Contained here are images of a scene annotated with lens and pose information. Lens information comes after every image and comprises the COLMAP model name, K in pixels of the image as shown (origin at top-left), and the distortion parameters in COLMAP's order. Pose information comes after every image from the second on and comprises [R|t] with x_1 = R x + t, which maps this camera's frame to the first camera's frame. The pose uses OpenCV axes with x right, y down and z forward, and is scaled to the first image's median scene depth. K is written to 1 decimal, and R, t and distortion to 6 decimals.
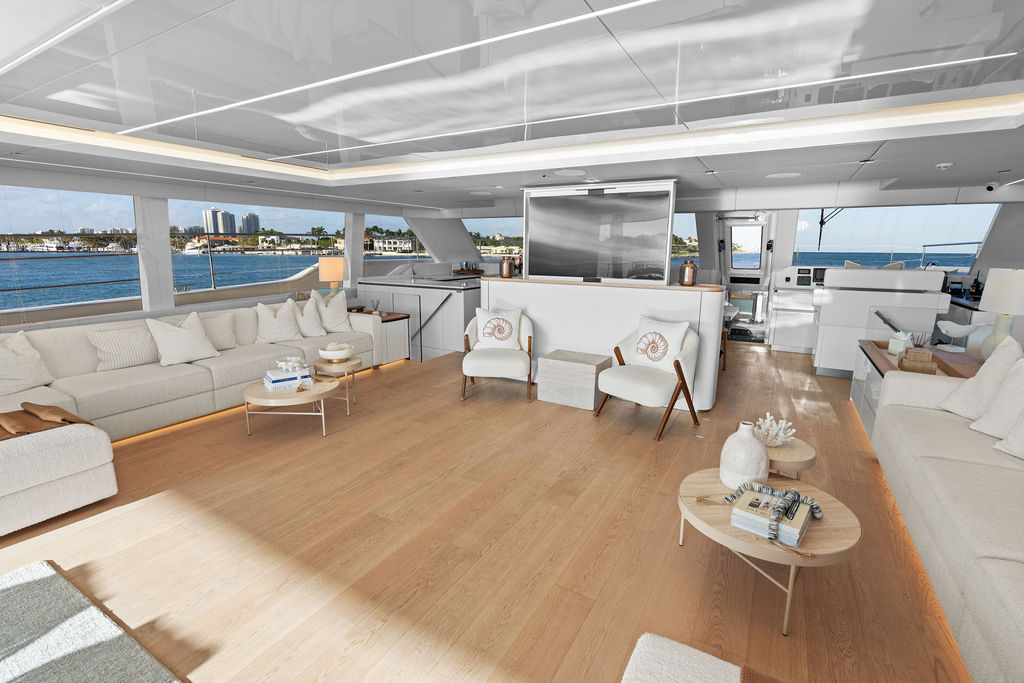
lens RADIAL K [[467.7, 0, 512.0], [0, 467.7, 341.5], [0, 0, 1]] dist [-0.010929, 0.000222]
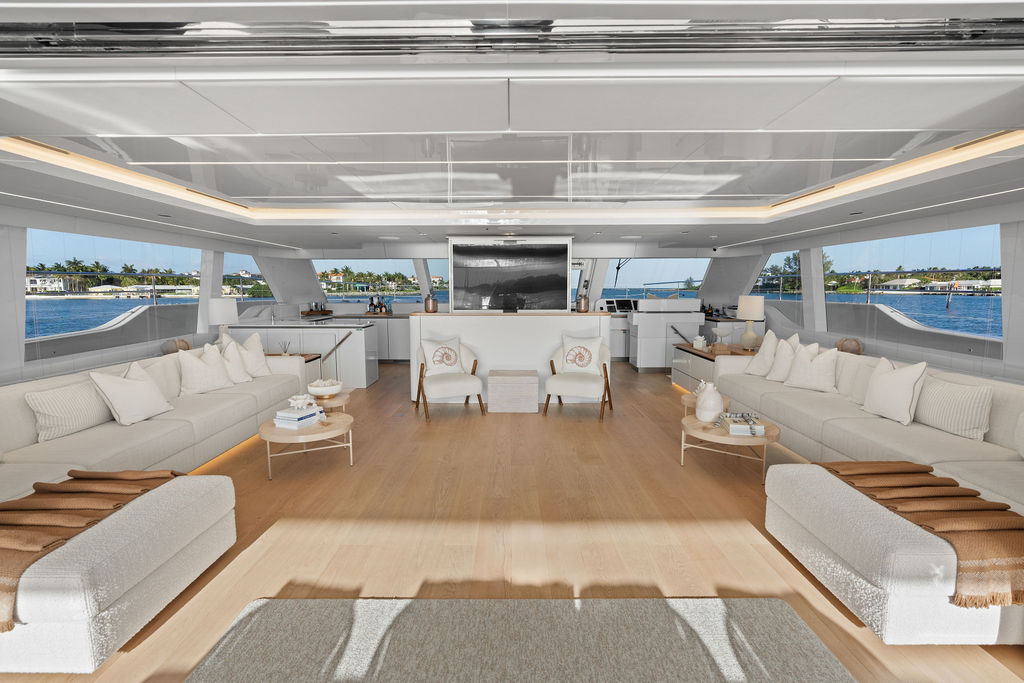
lens RADIAL K [[467.7, 0, 512.0], [0, 467.7, 341.5], [0, 0, 1]] dist [-0.010929, 0.000222]
pose [[0.866937, -0.063888, 0.494307, -0.466812], [0.105877, 0.992722, -0.057385, 0.020486], [-0.487043, 0.102085, 0.867391, -0.080618]]
